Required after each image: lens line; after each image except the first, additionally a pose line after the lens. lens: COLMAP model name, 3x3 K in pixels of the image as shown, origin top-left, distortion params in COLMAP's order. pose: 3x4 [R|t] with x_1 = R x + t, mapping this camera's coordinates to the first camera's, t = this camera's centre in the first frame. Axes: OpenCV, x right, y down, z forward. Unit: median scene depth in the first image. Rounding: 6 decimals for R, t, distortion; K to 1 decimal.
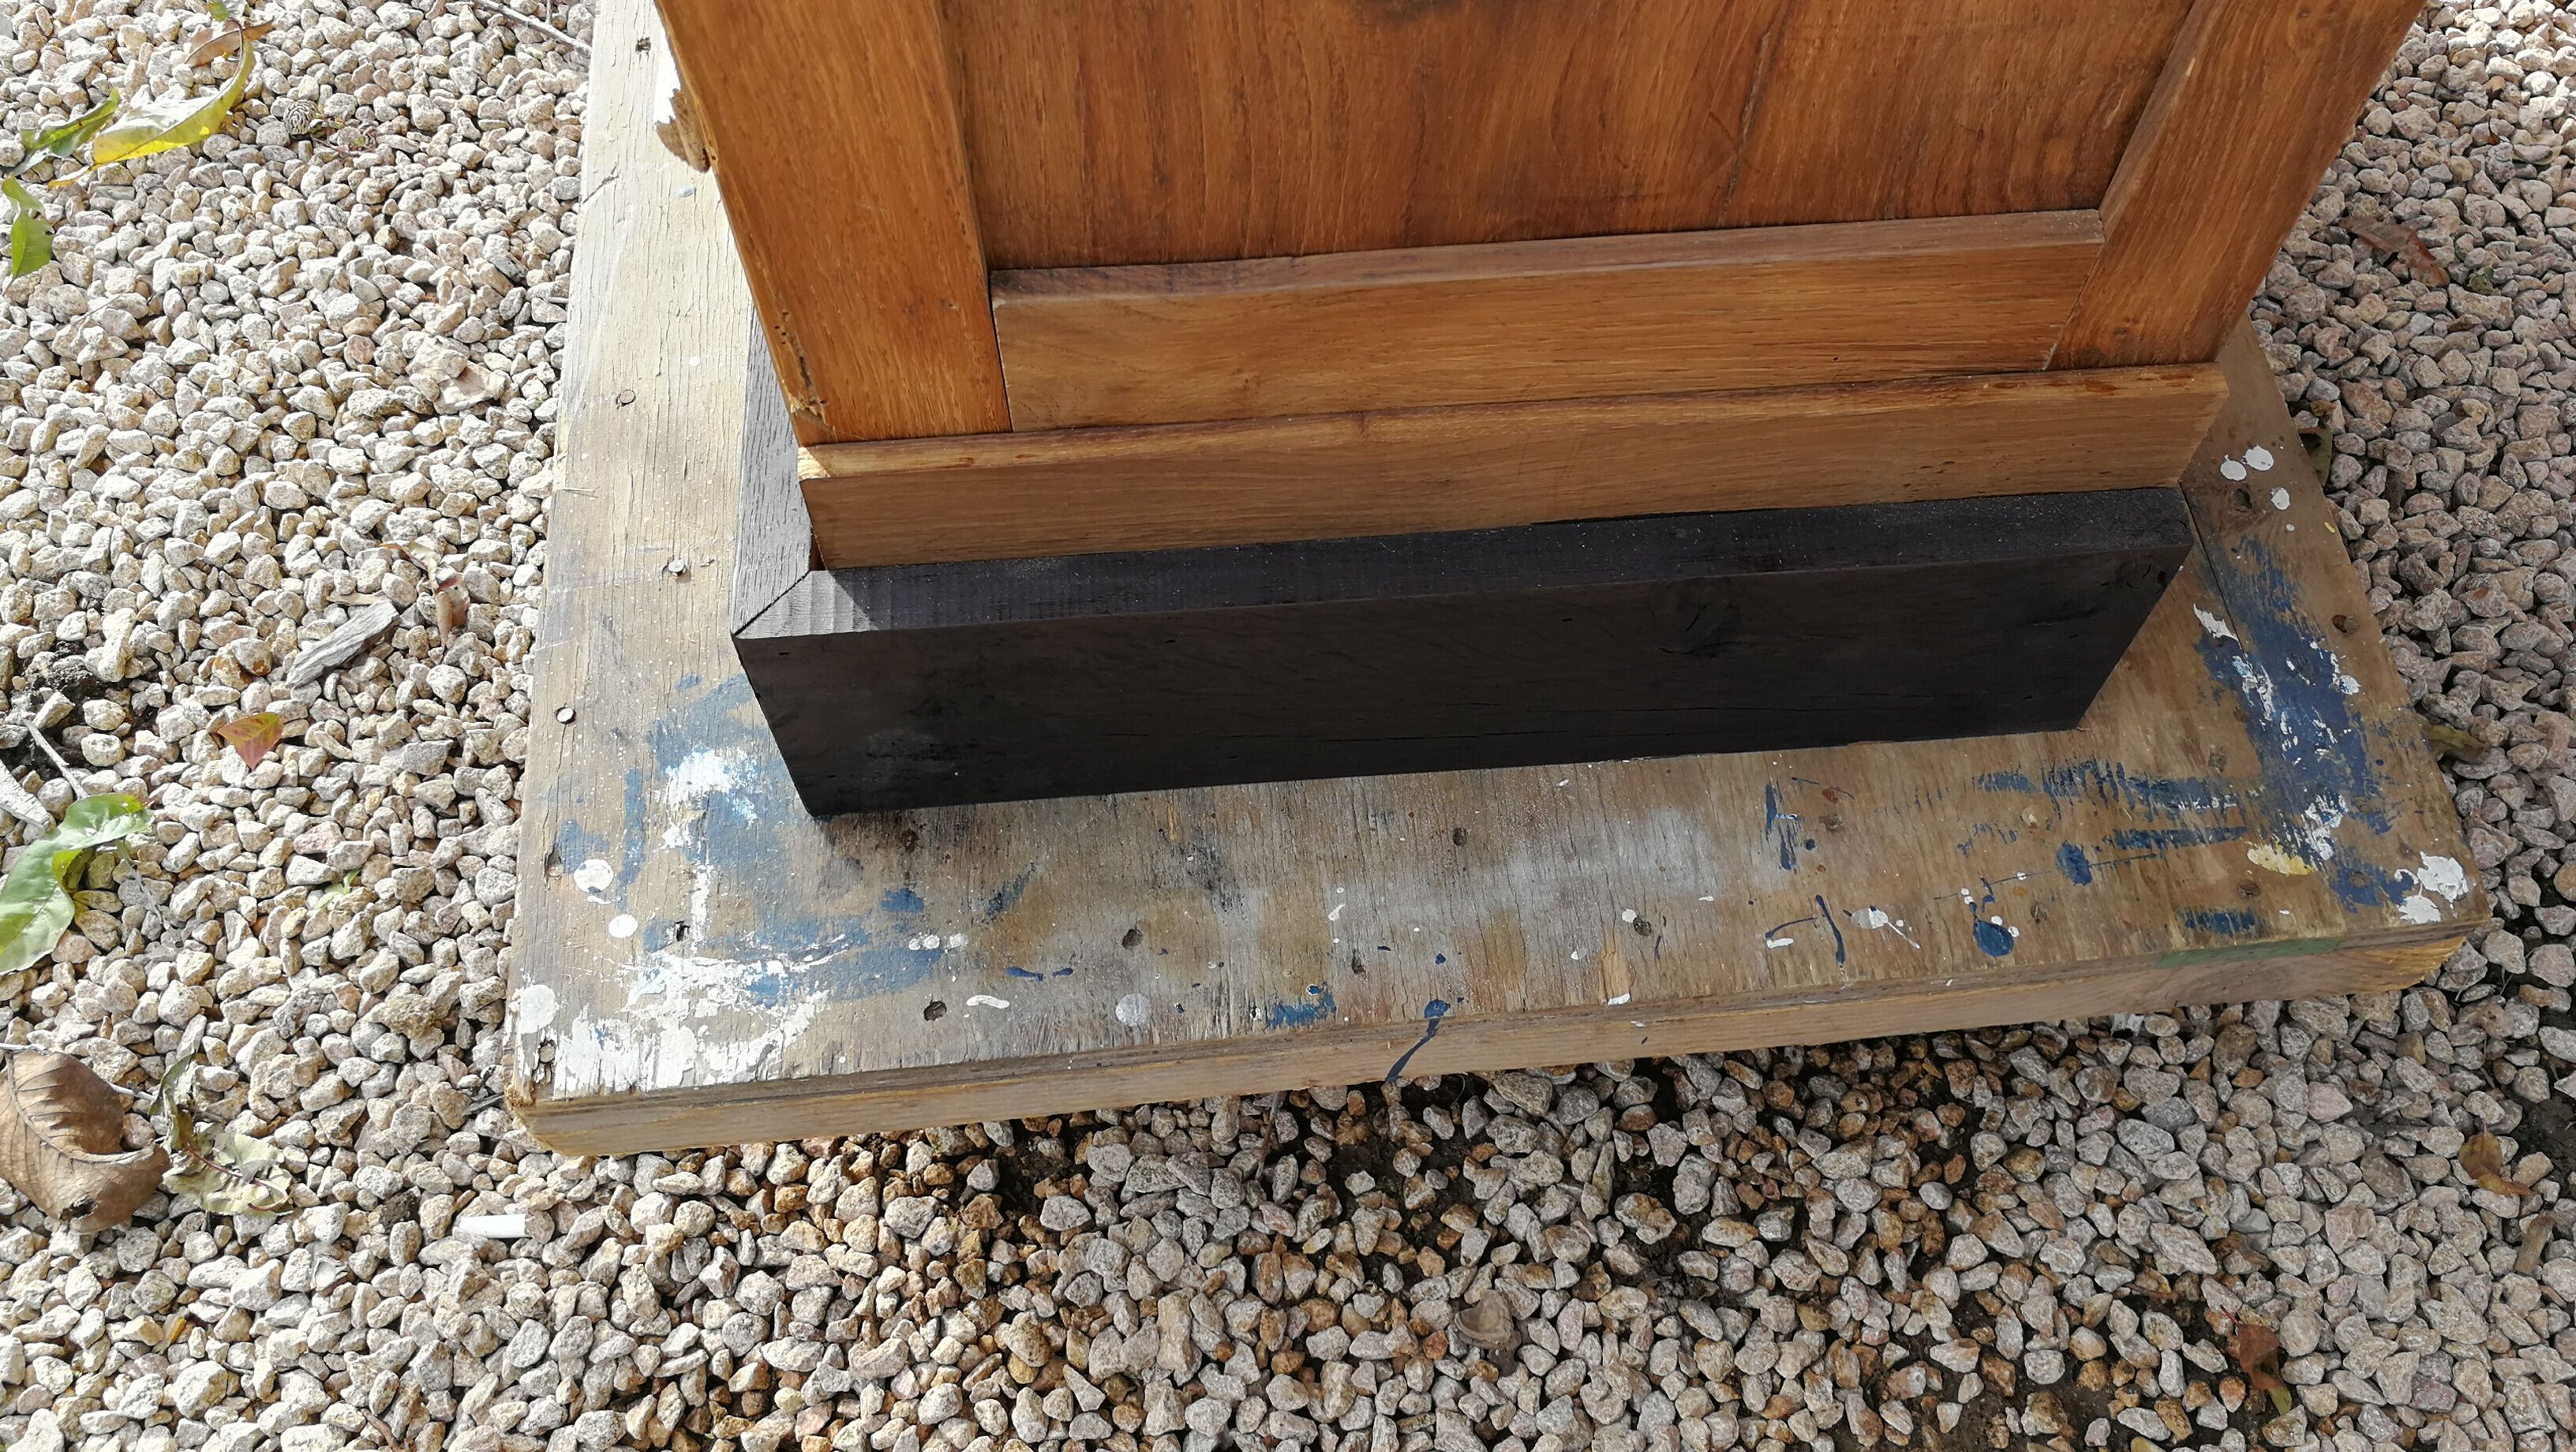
lens RADIAL K [[2094.6, 0, 1312.9], [0, 2094.6, 738.8], [0, 0, 1]] dist [0.012632, -0.033652]
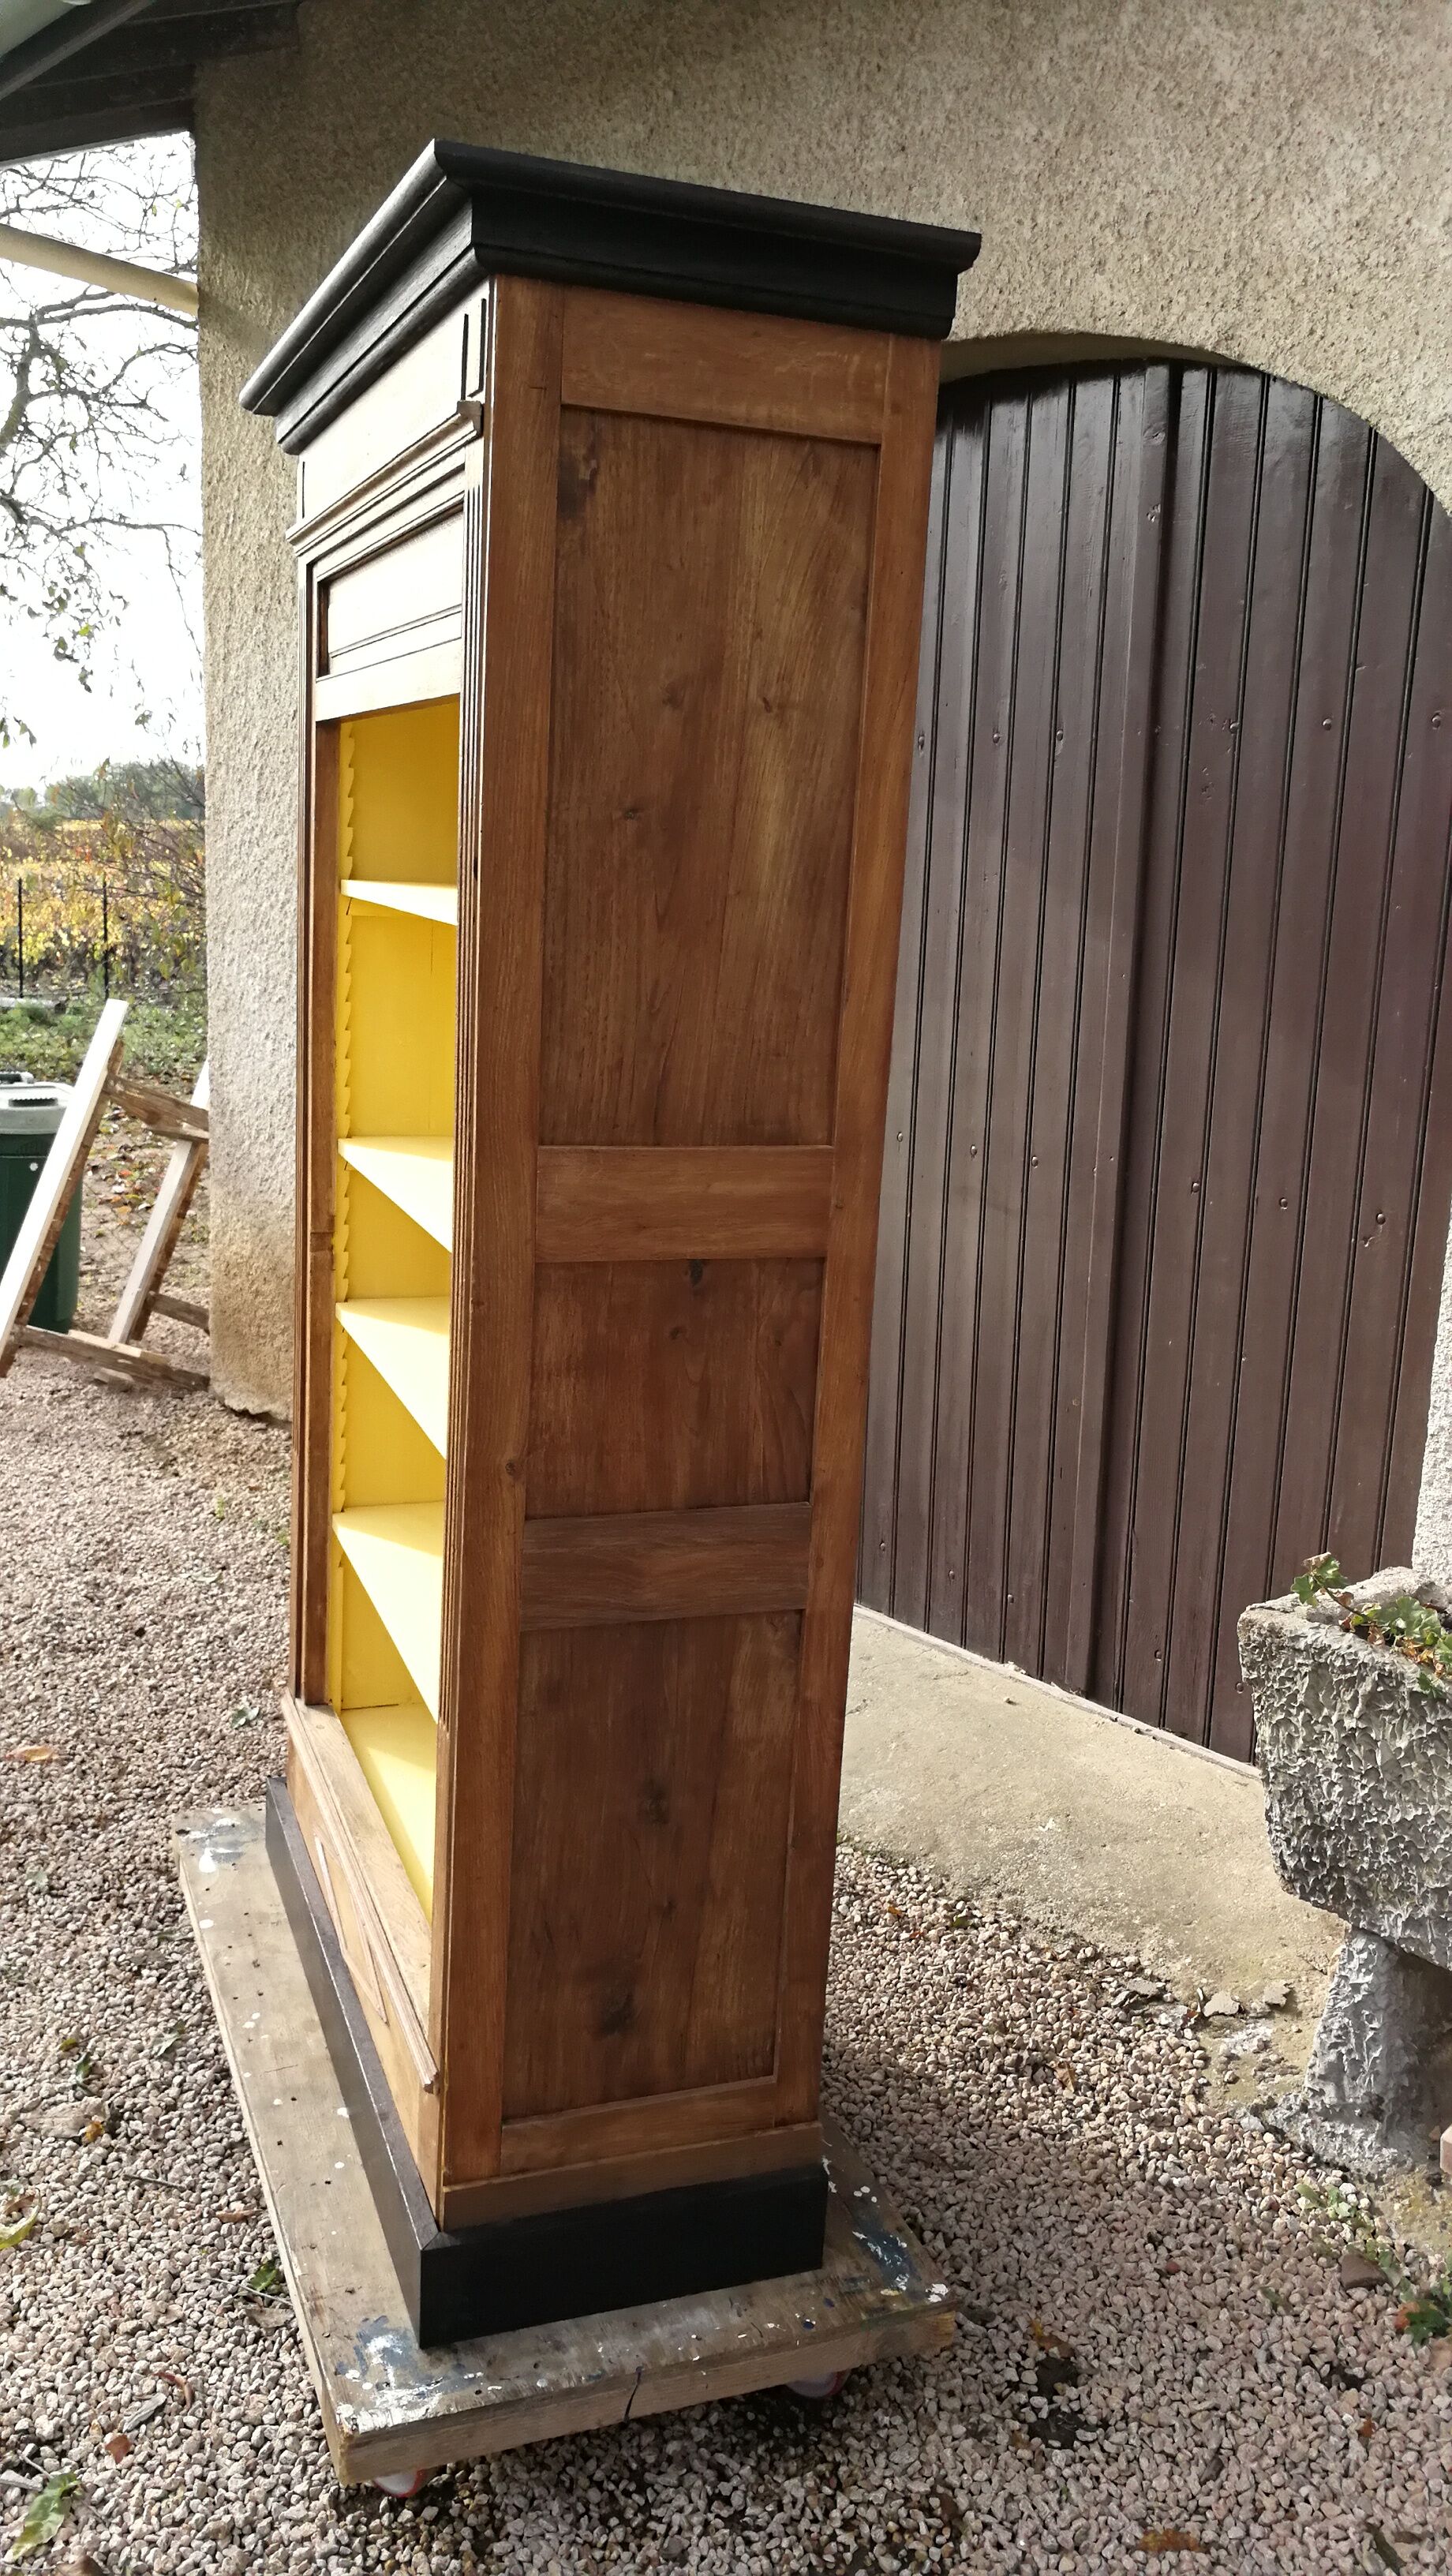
lens RADIAL K [[2094.6, 0, 739.2], [0, 2094.6, 1283.7], [0, 0, 1]] dist [0.012632, -0.033652]
pose [[0.961105, -0.013097, 0.275872, -0.525329], [0.214192, 0.665931, -0.714603, 1.086360], [-0.174353, 0.745898, 0.642835, -1.833202]]
